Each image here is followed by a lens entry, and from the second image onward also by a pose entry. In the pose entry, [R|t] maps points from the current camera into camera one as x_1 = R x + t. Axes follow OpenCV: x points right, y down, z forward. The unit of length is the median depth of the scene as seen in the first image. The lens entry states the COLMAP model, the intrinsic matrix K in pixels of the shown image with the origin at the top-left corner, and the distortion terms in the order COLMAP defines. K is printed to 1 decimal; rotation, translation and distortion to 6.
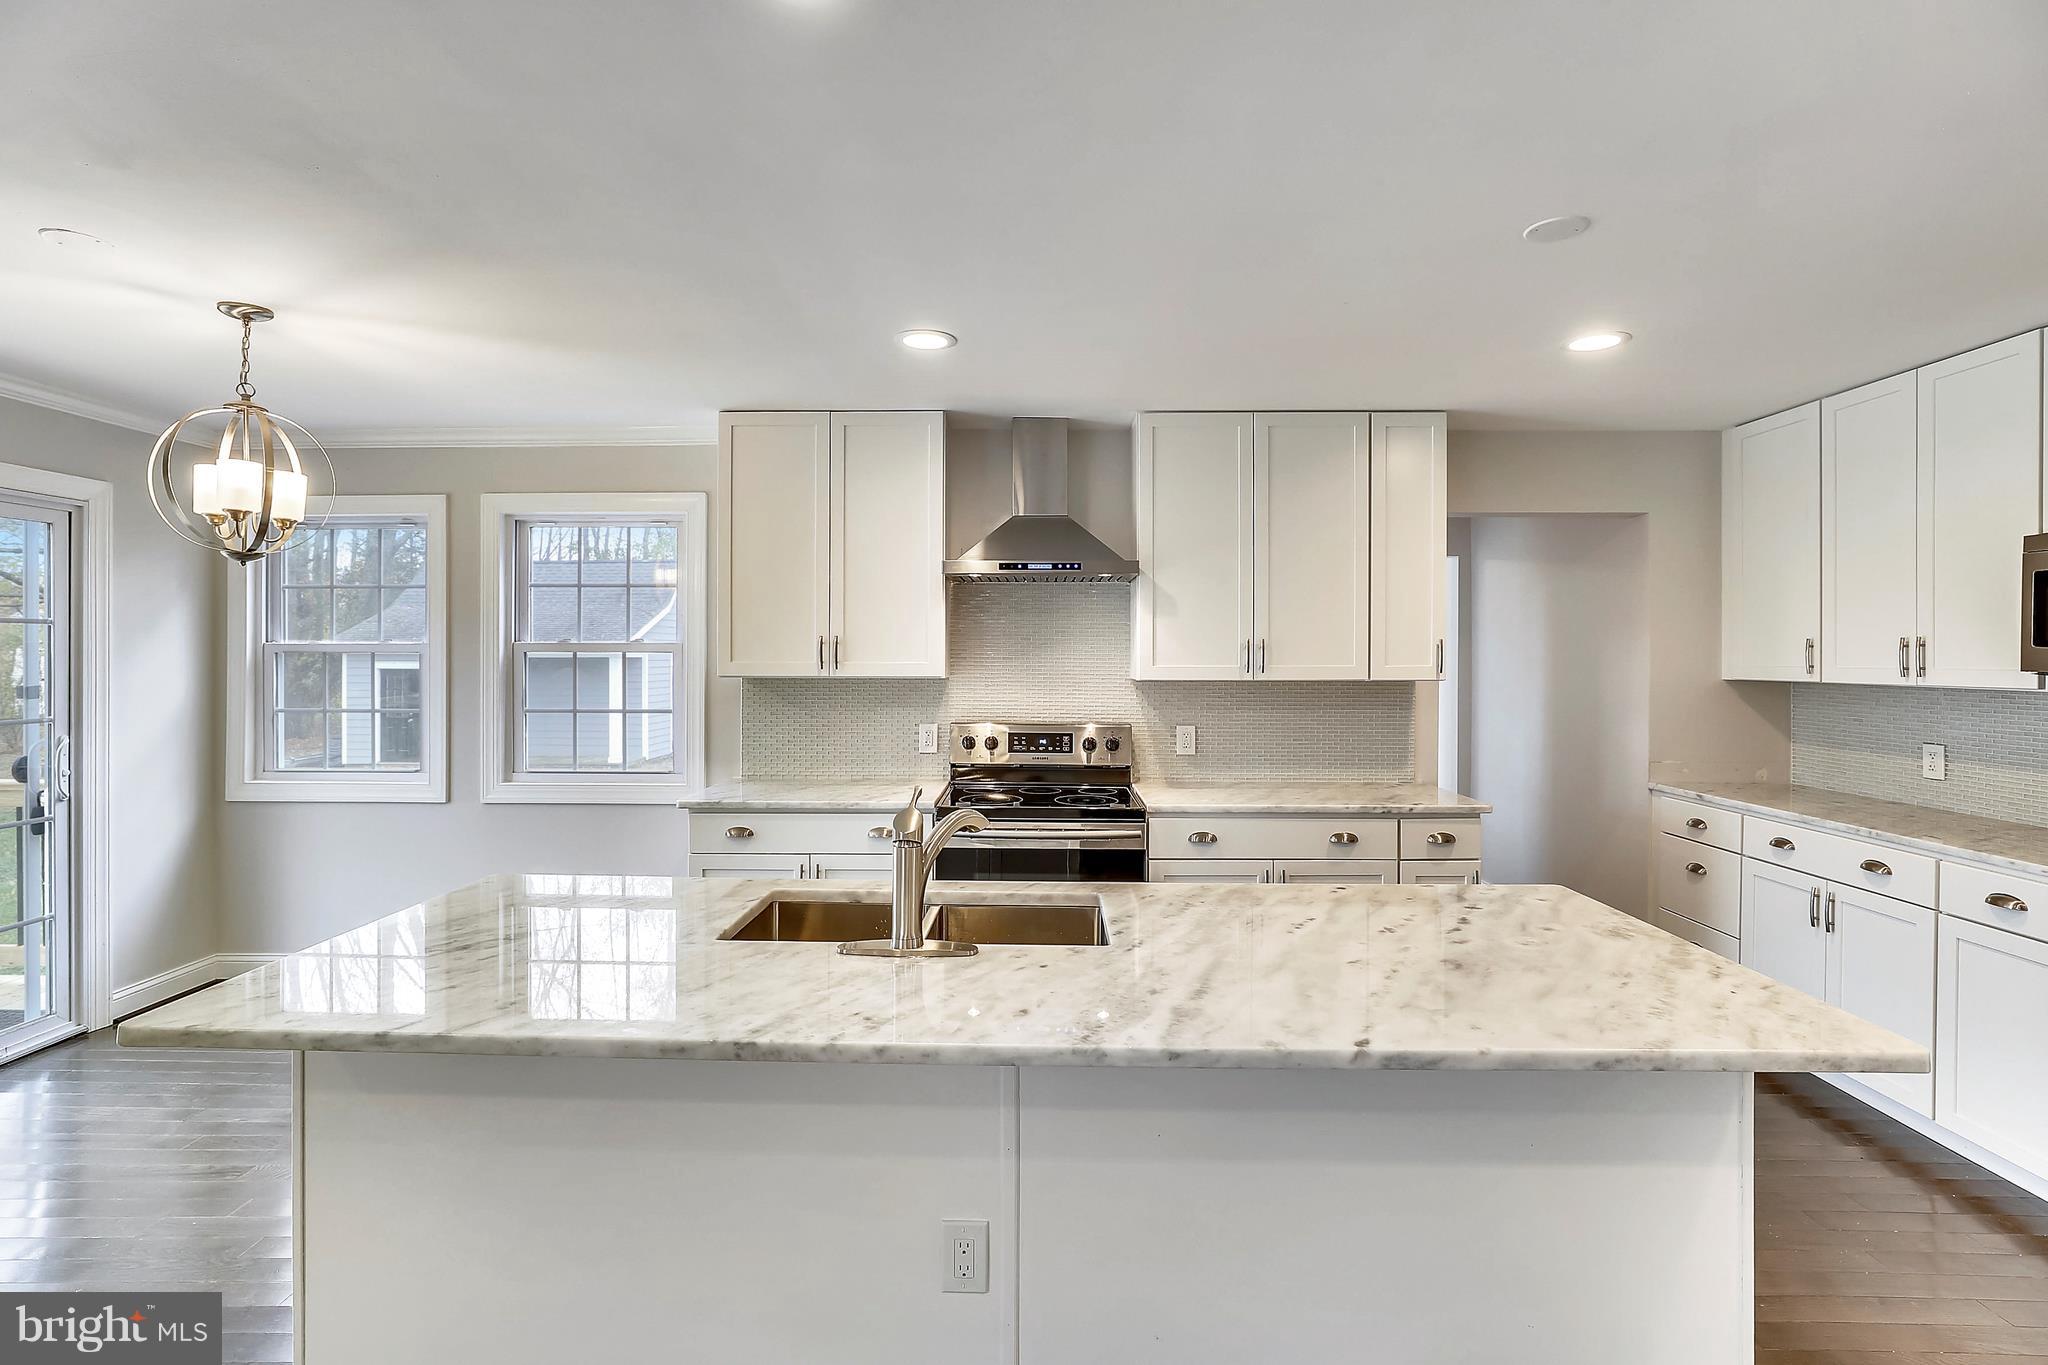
lens RADIAL K [[947.5, 0, 1032.8], [0, 947.5, 656.1], [0, 0, 1]] dist [-0.002016, 0.000095]
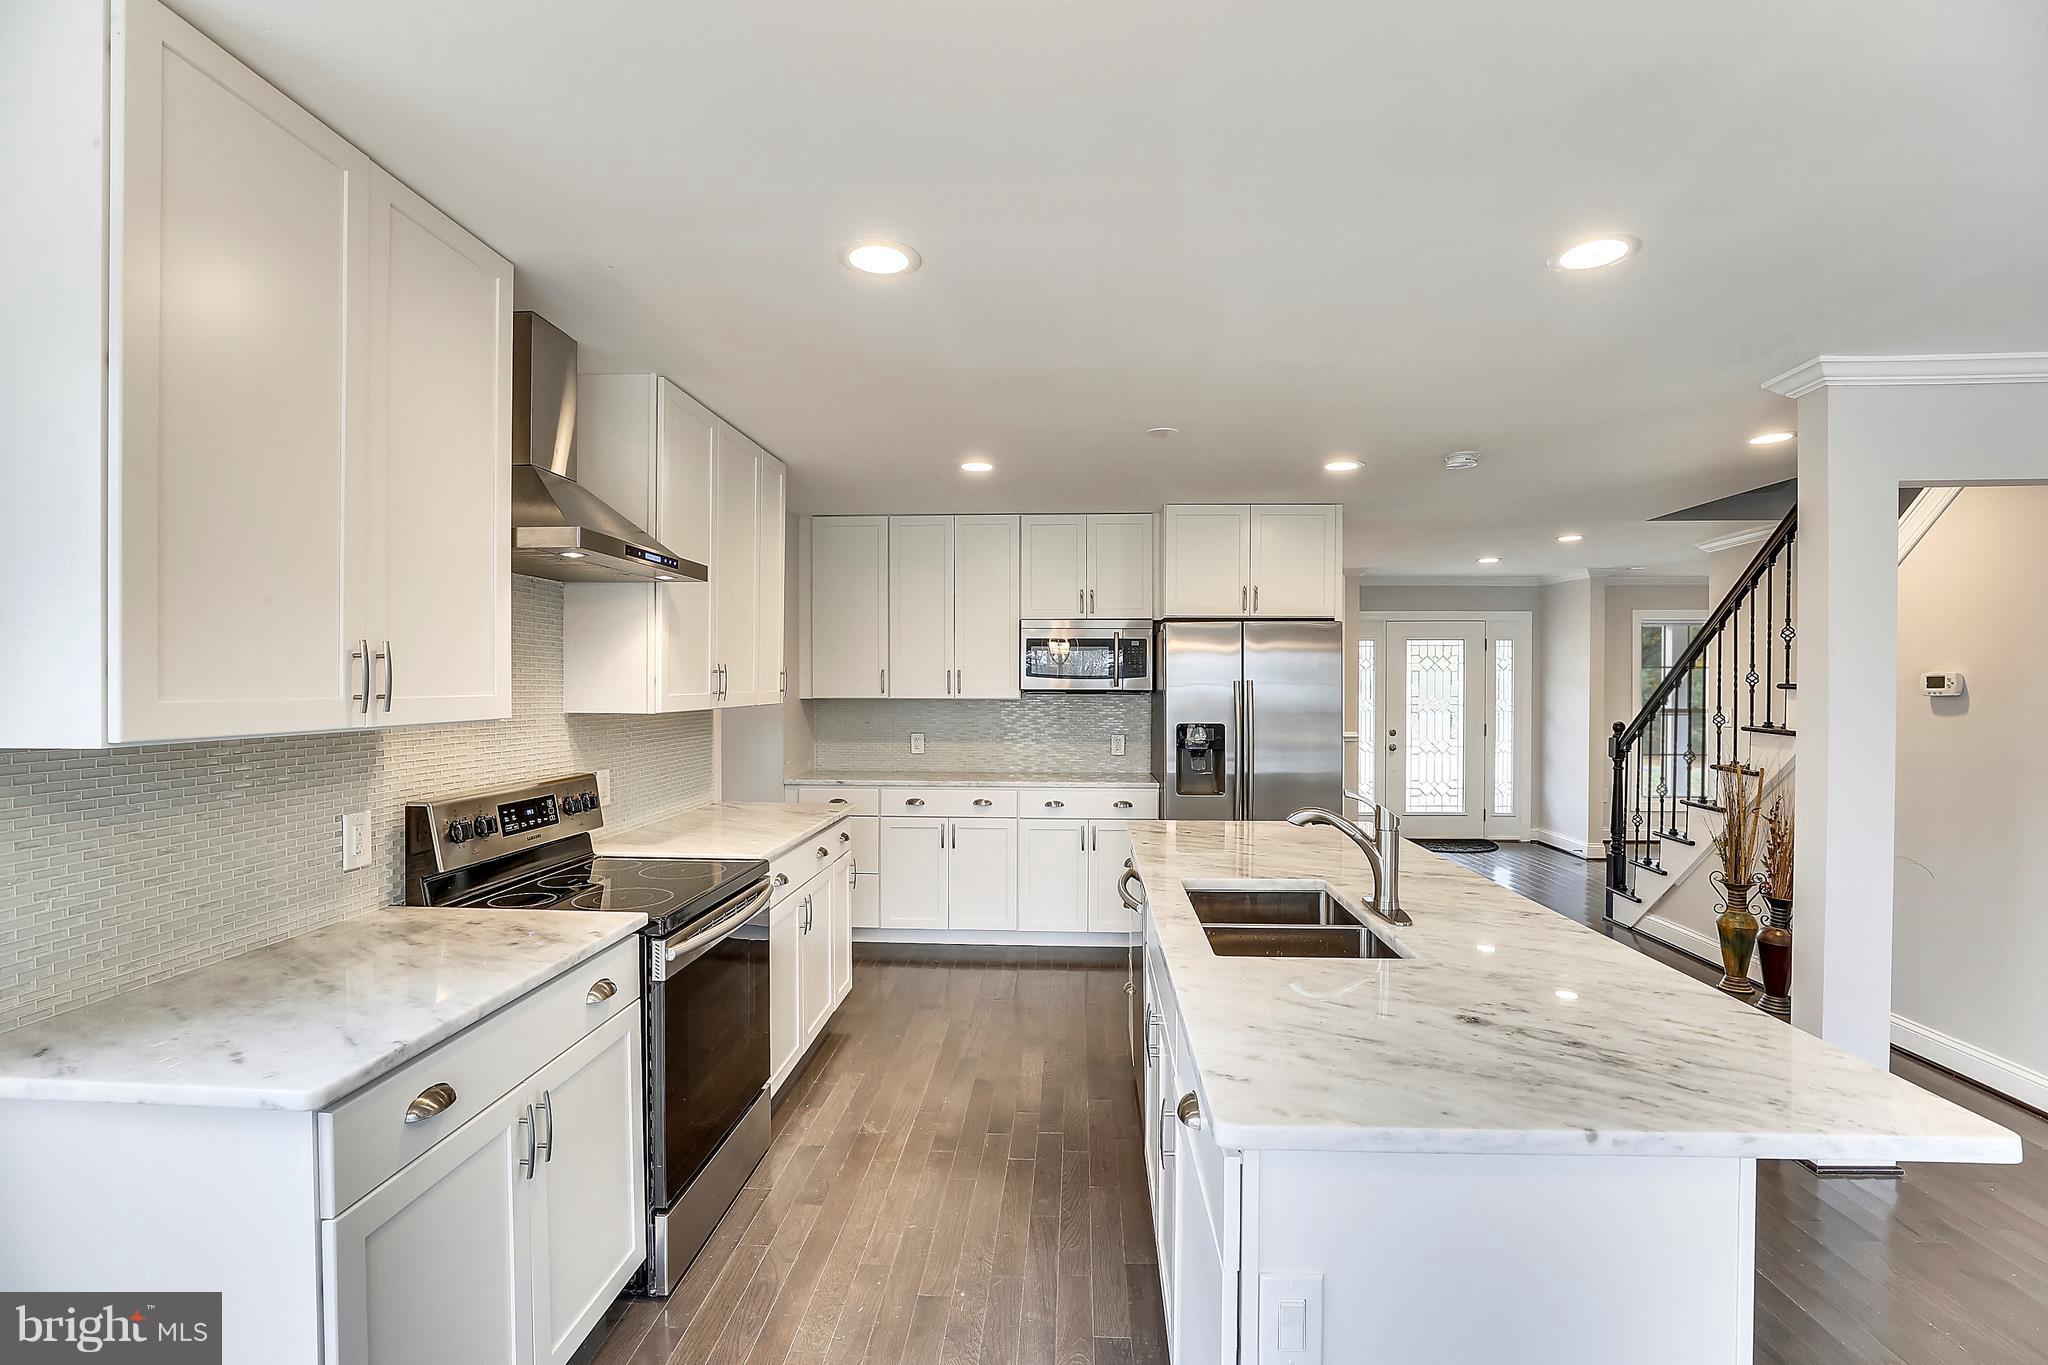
lens RADIAL K [[937.7, 0, 1030.5], [0, 937.7, 690.1], [0, 0, 1]] dist [-0.026361, 0.000434]
pose [[0.048971, -0.010580, 0.998744, -0.651263], [-0.000625, 0.999943, 0.010623, -0.001667], [-0.998800, -0.001145, 0.048962, 0.656260]]
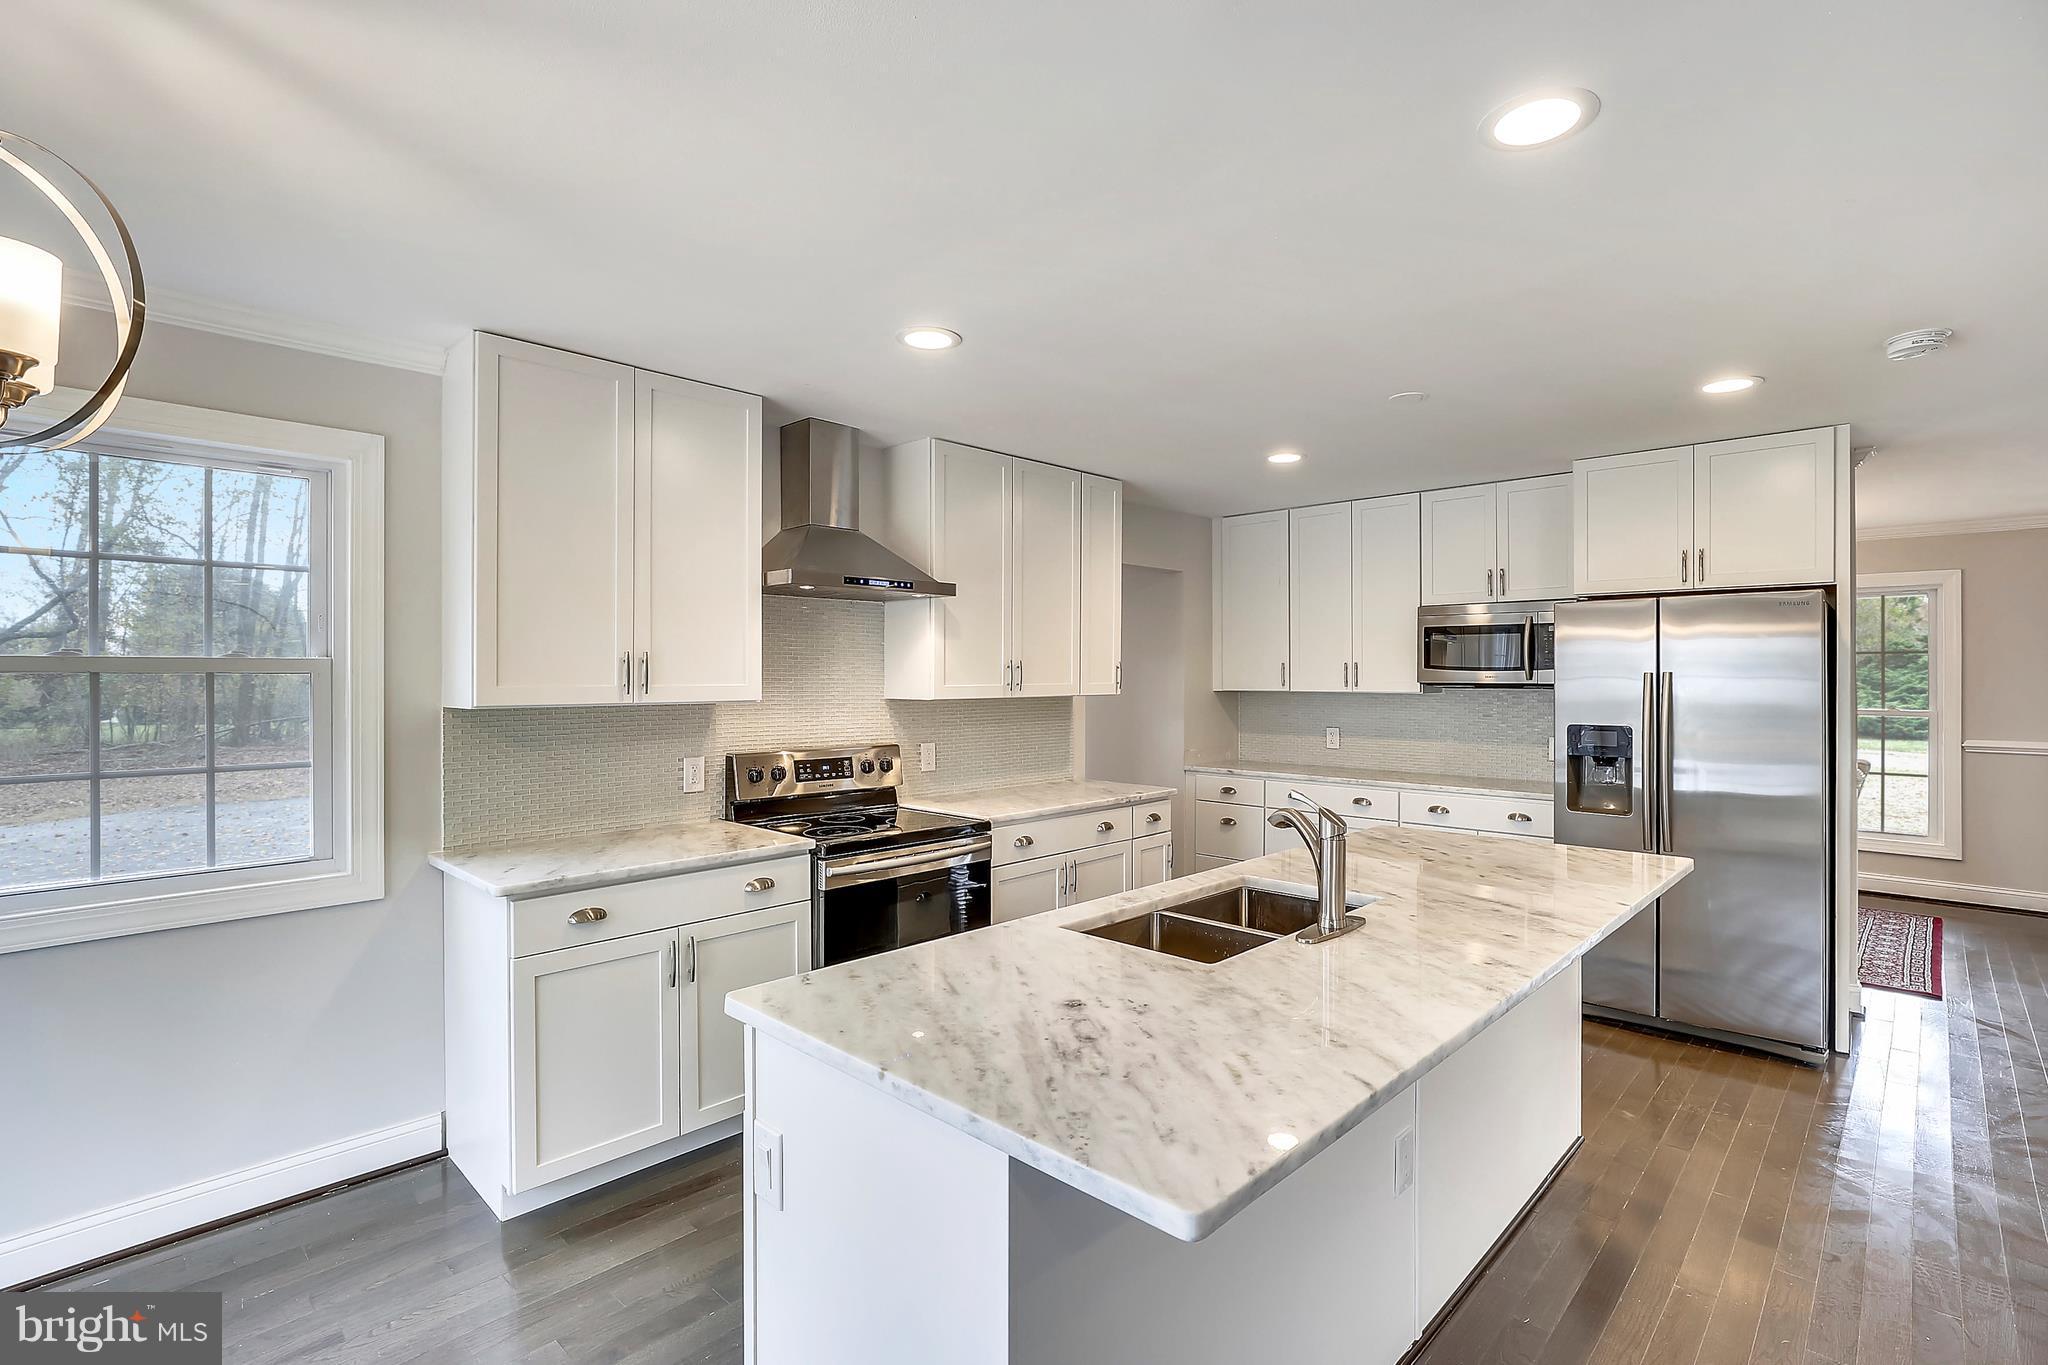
lens RADIAL K [[956.4, 0, 1035.6], [0, 956.4, 680.5], [0, 0, 1]] dist [-0.020273, 0.017270]
pose [[0.687492, -0.007191, 0.726157, -0.561278], [0.003555, 0.999972, 0.006537, -0.001383], [-0.726184, -0.001912, 0.687498, 0.212528]]
